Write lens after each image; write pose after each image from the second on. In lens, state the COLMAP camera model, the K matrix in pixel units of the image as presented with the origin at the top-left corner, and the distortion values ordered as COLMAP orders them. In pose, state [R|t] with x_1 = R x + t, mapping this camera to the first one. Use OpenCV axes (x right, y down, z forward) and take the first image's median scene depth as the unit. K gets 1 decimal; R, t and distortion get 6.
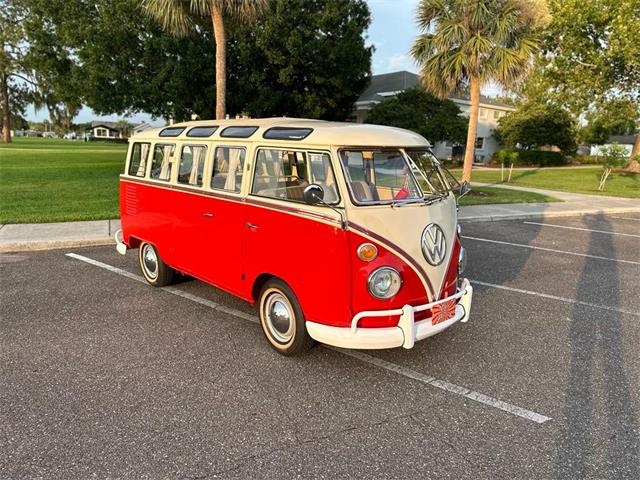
lens RADIAL K [[464.9, 0, 320.0], [0, 464.9, 240.0], [0, 0, 1]] dist [0.039638, -0.055023]
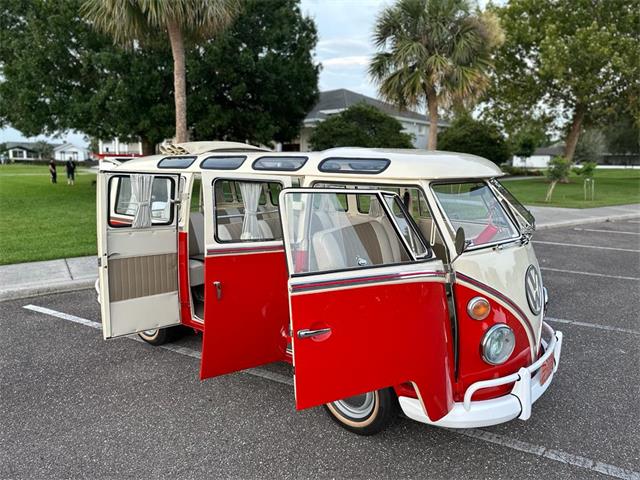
lens RADIAL K [[464.9, 0, 320.0], [0, 464.9, 240.0], [0, 0, 1]] dist [0.039638, -0.055023]
pose [[0.989524, -0.044427, 0.137362, -0.079636], [0.048955, 0.998357, -0.029765, -0.023417], [-0.135814, 0.036178, 0.990074, 0.060180]]
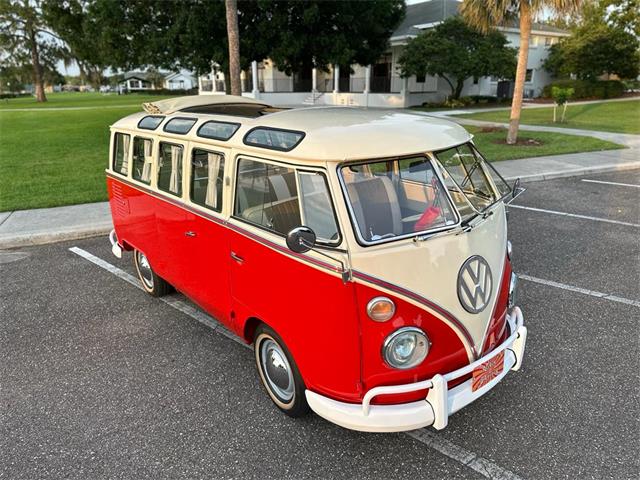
lens RADIAL K [[467.8, 0, 320.0], [0, 467.8, 240.0], [0, 0, 1]] dist [-0.002461, -0.001144]
pose [[0.995775, -0.029526, -0.086953, 0.020529], [0.040009, 0.991796, 0.121408, -0.049165], [0.082655, -0.124374, 0.988787, 0.078723]]
